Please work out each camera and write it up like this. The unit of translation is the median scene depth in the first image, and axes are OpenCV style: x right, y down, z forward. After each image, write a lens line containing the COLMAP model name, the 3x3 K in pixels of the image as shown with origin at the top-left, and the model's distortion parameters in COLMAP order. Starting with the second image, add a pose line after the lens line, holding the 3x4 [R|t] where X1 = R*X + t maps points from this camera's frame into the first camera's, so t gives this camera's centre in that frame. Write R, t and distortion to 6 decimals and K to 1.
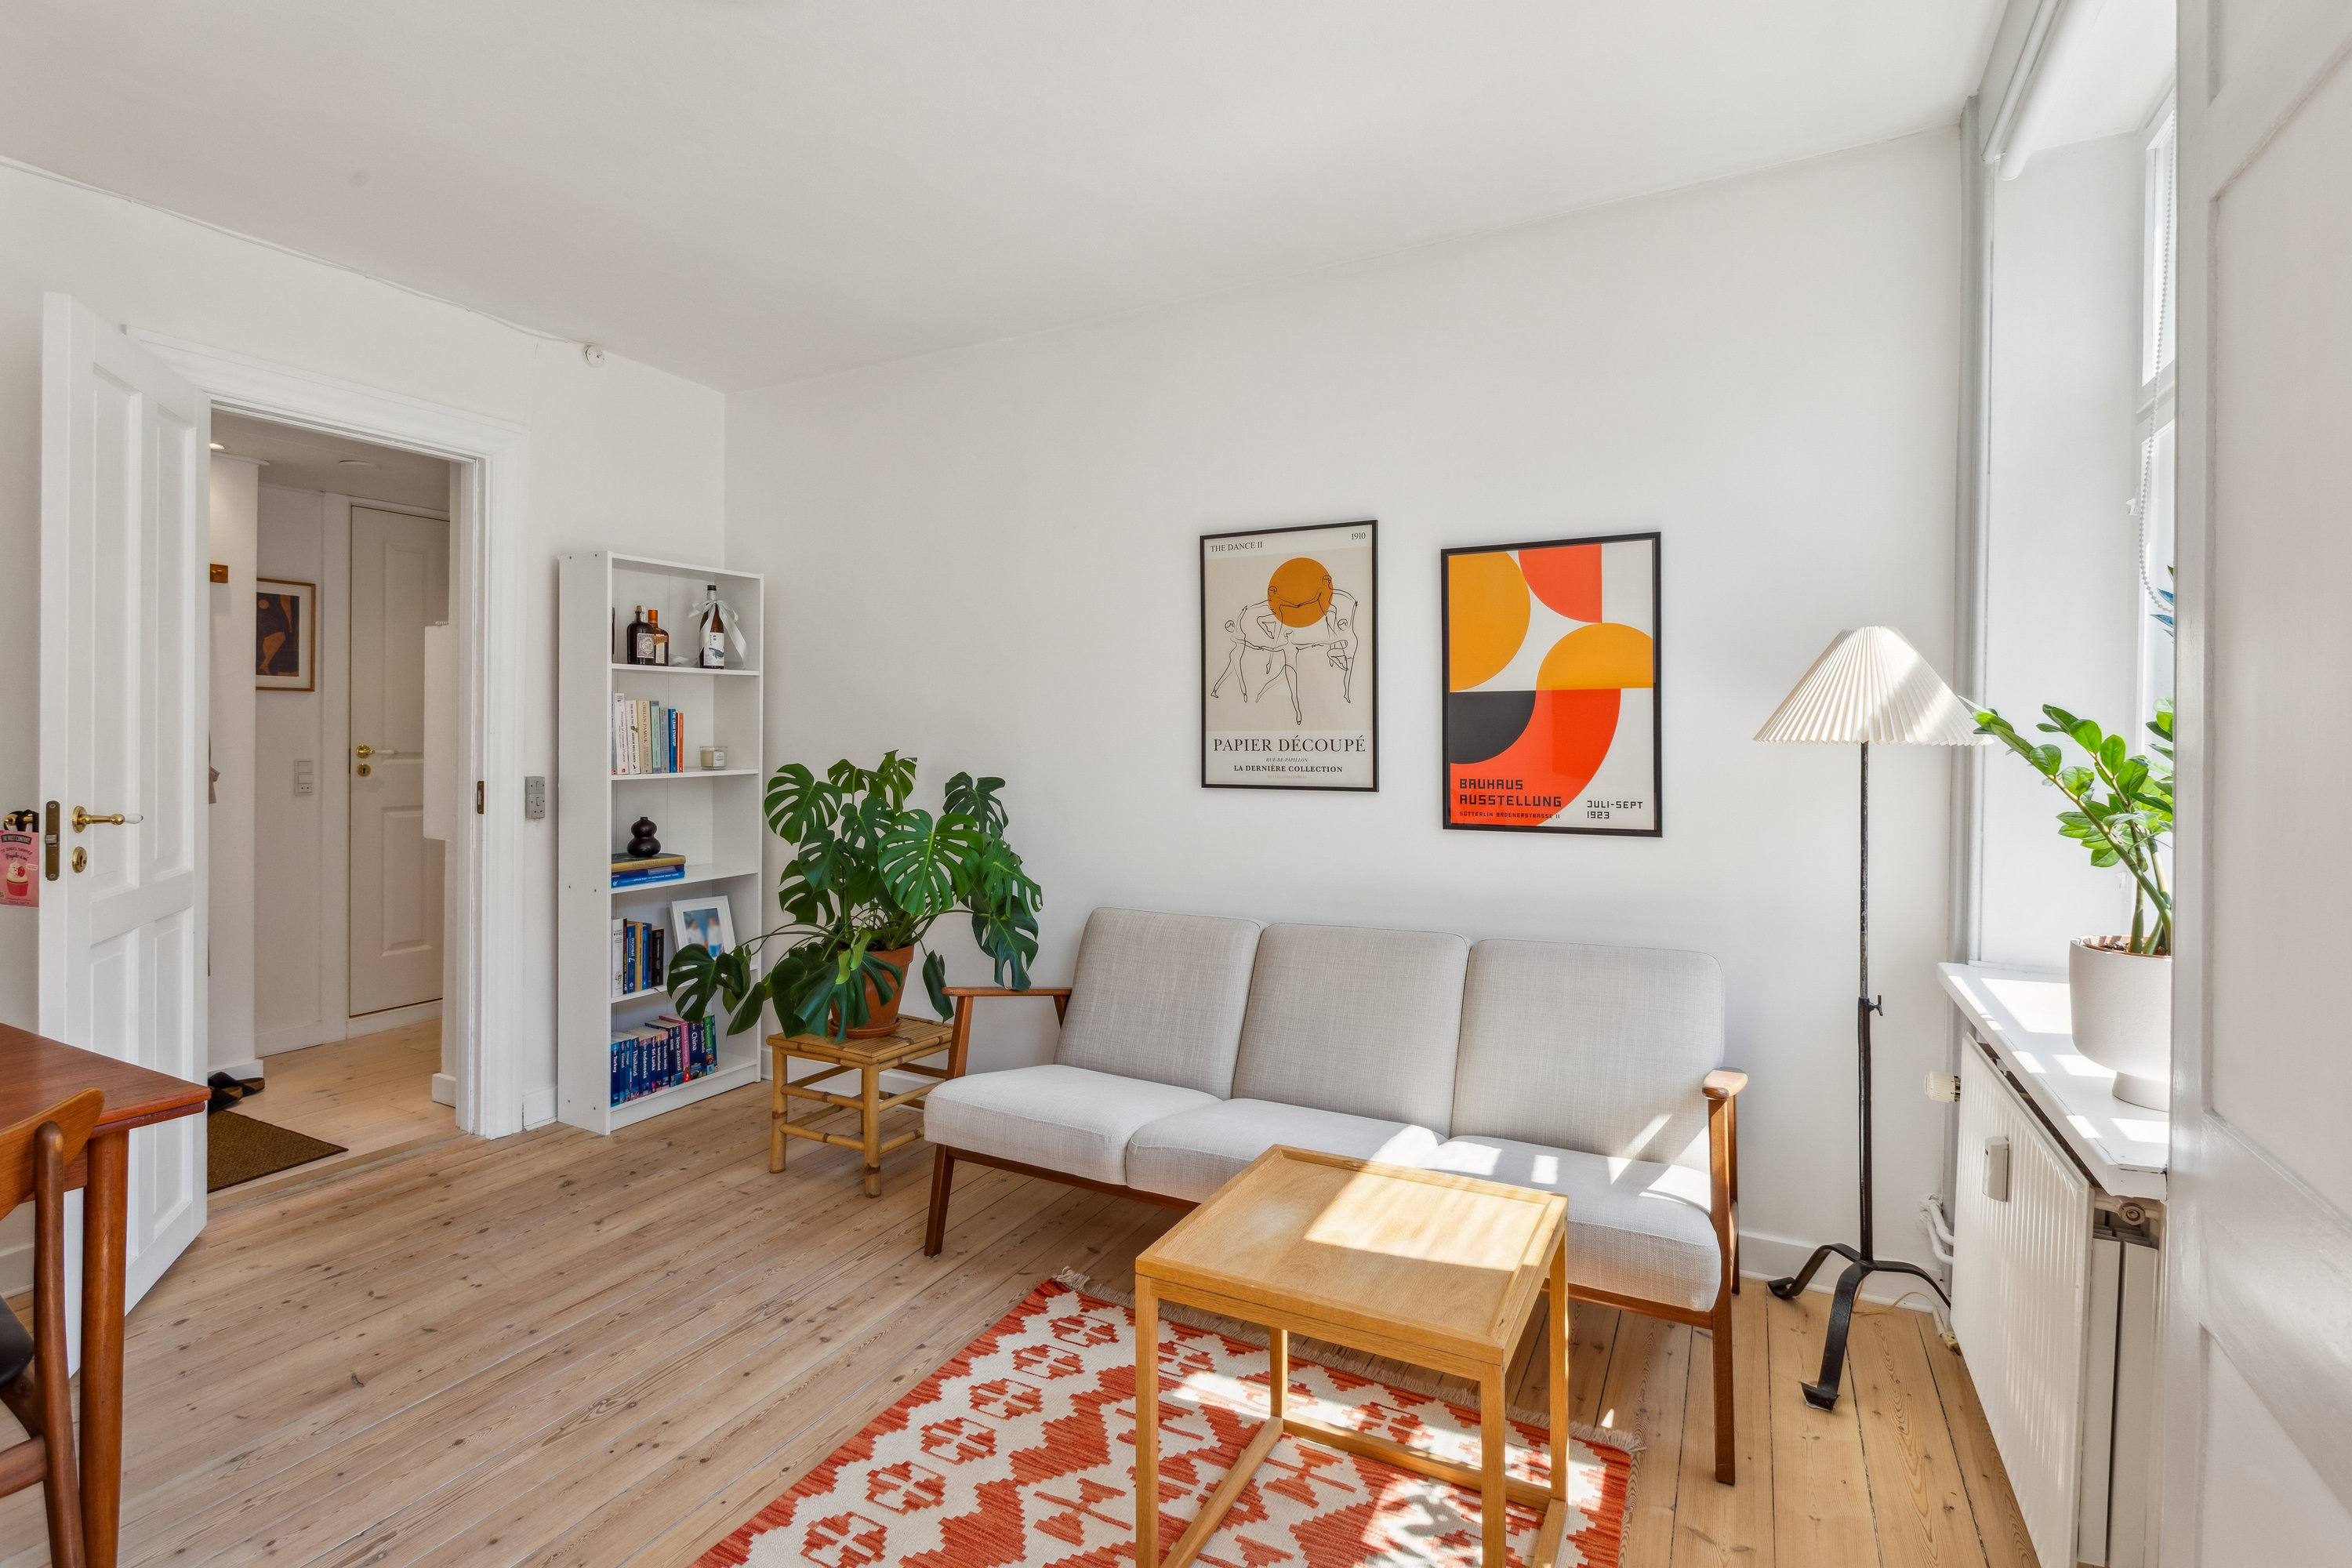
lens RADIAL K [[1123.1, 0, 1174.1], [0, 1123.1, 754.3], [0, 0, 1]] dist [-0.008784, 0.001004]
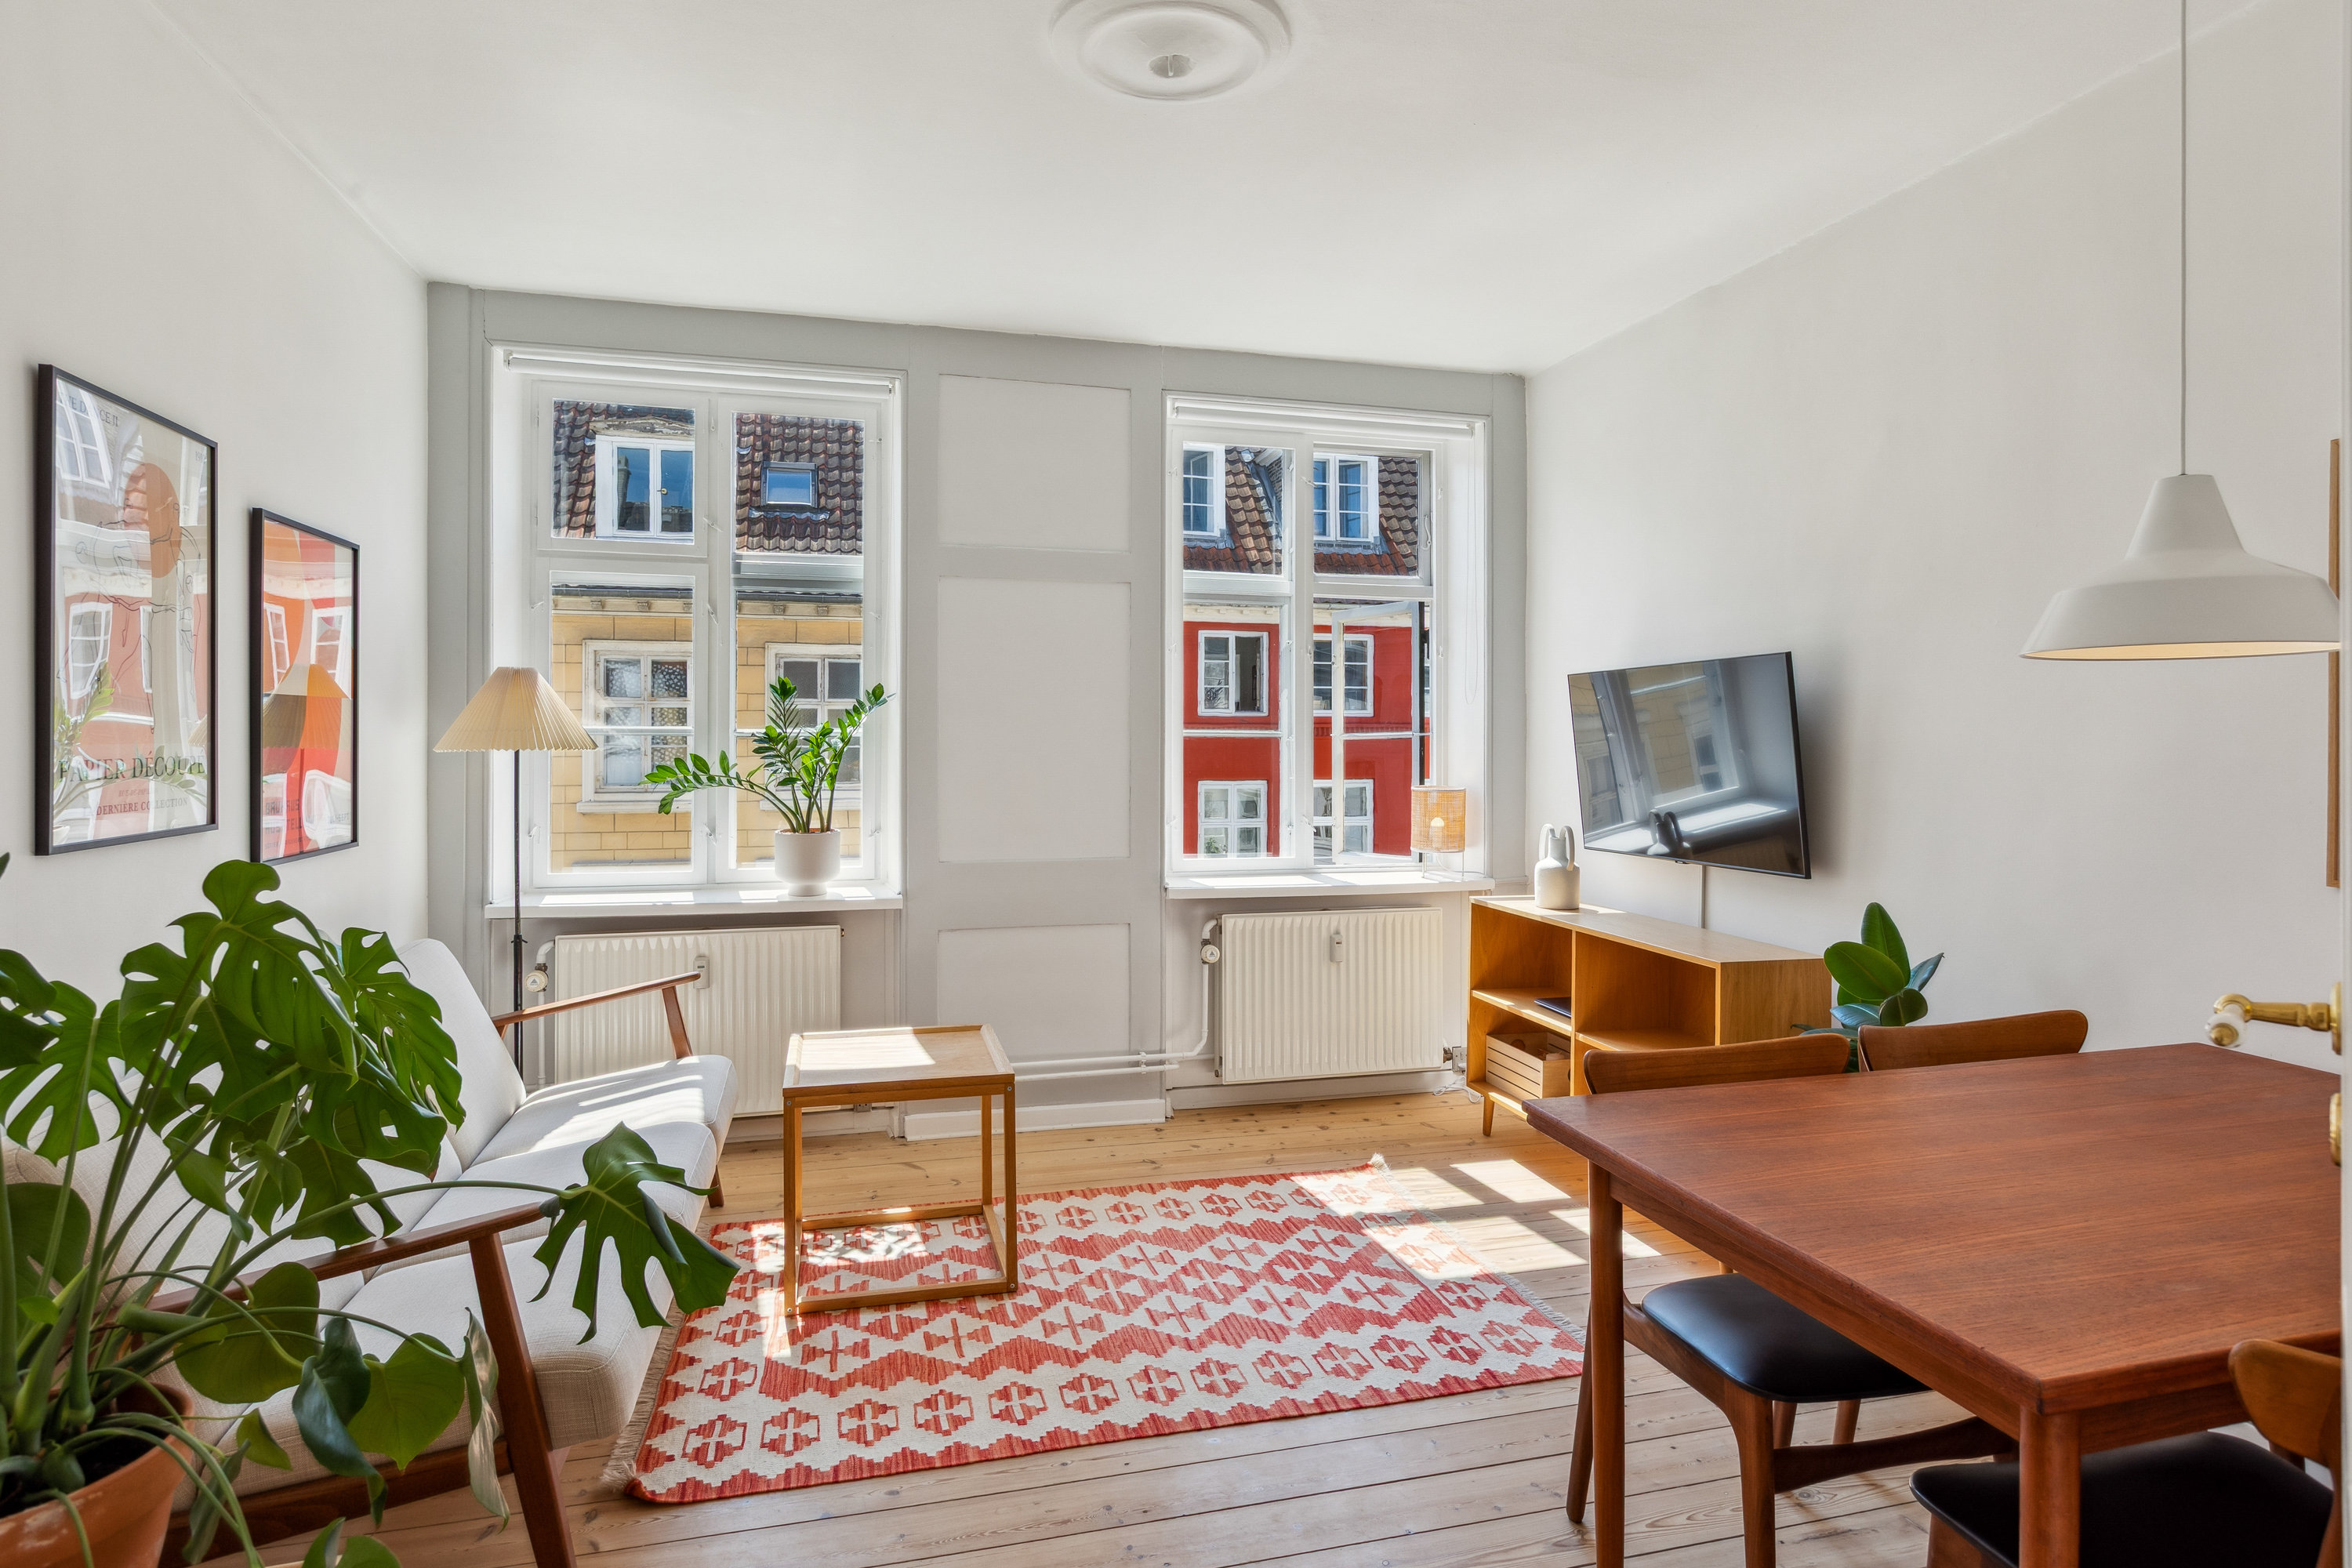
lens RADIAL K [[1256.9, 0, 1168.8], [0, 1256.9, 746.3], [0, 0, 1]] dist [0.000016, -0.001104]
pose [[-0.669853, -0.021857, 0.742172, -0.756369], [-0.005740, 0.999689, 0.024261, -0.040176], [-0.742472, 0.011991, -0.669770, 1.012012]]
